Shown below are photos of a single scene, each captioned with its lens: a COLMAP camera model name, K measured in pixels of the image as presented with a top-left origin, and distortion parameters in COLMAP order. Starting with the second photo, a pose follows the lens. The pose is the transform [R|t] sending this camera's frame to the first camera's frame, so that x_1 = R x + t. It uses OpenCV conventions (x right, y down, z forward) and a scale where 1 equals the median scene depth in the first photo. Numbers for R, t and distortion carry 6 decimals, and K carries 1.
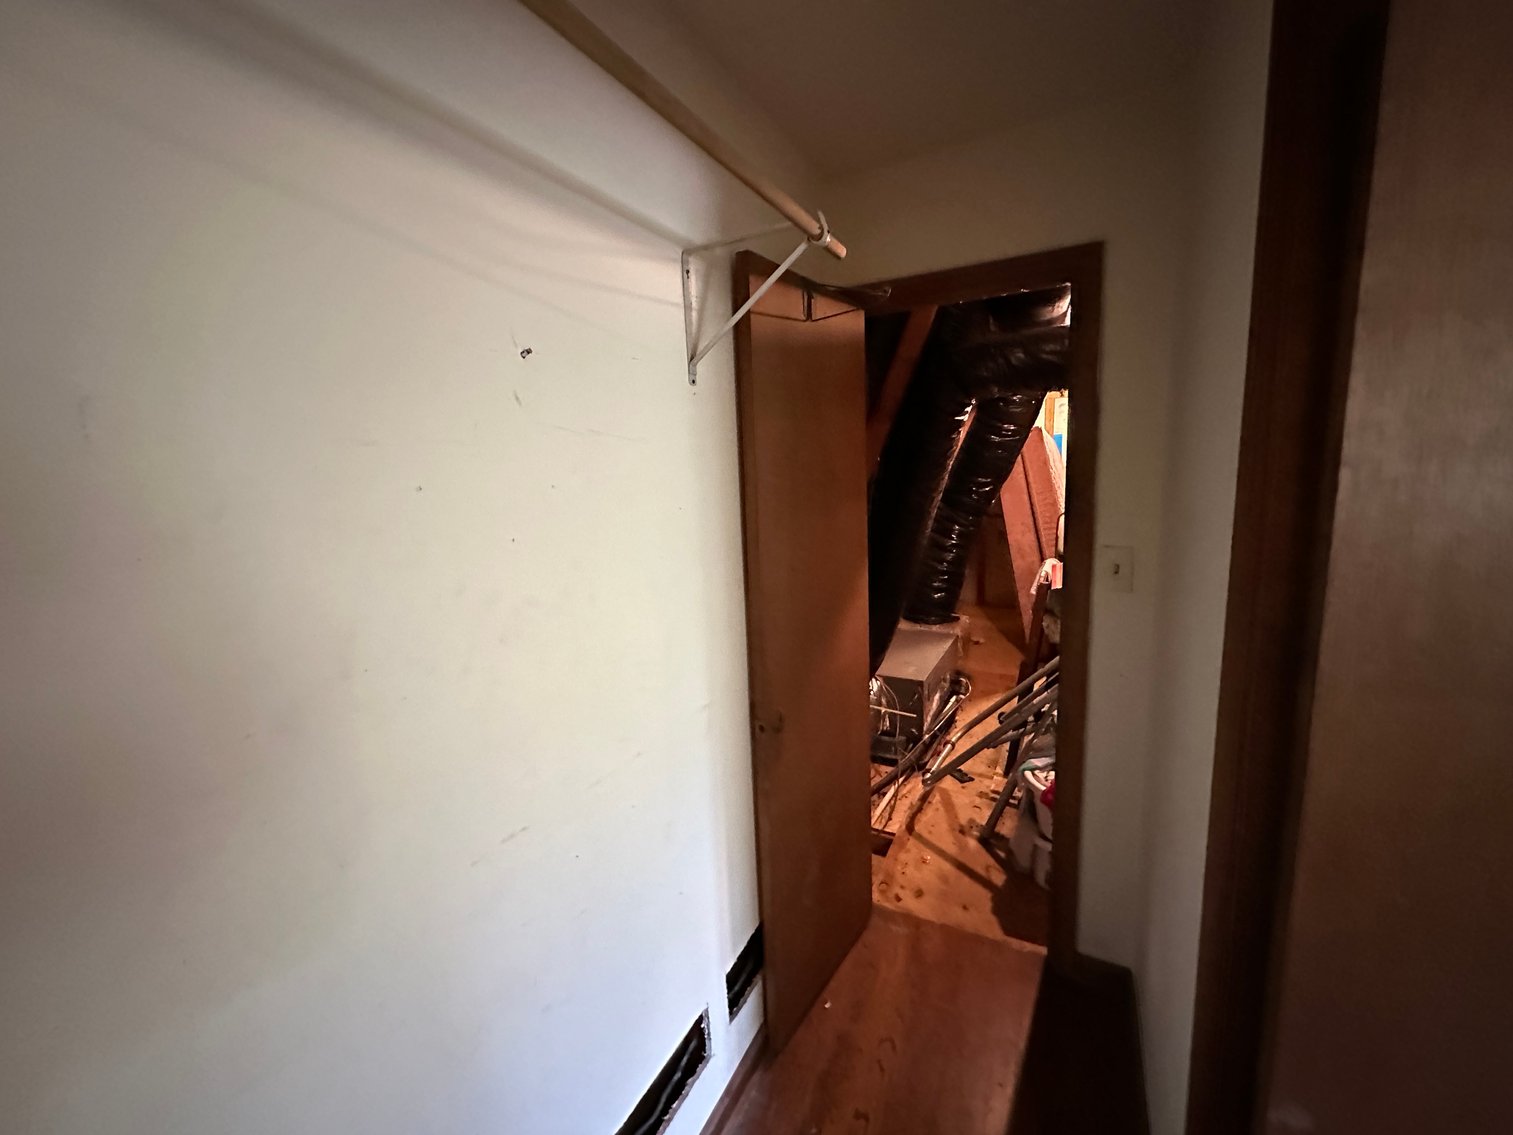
lens RADIAL K [[603.7, 0, 752.5], [0, 603.7, 570.5], [0, 0, 1]] dist [-0.004626, 0.000962]
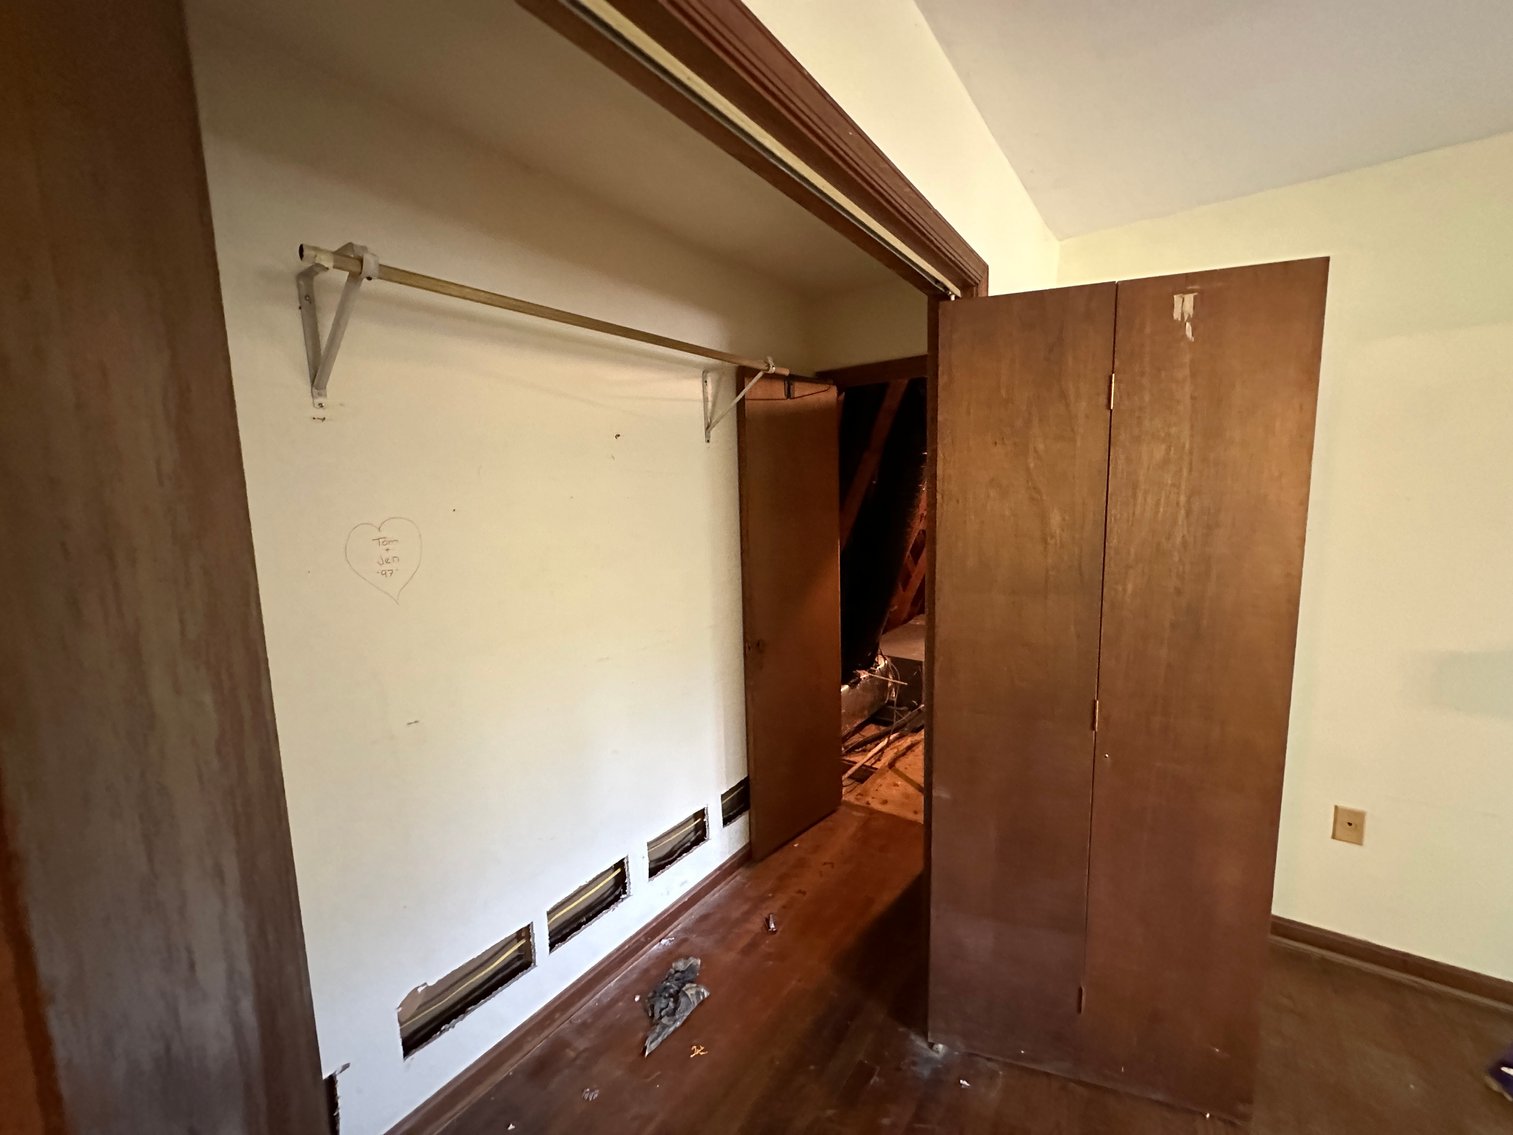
lens RADIAL K [[603.7, 0, 757.3], [0, 603.7, 570.3], [0, 0, 1]] dist [-0.004626, 0.000962]
pose [[0.990730, 0.029540, -0.132595, 0.246096], [-0.033273, 0.999107, -0.026023, 0.093788], [0.131707, 0.030193, 0.990829, -0.619460]]
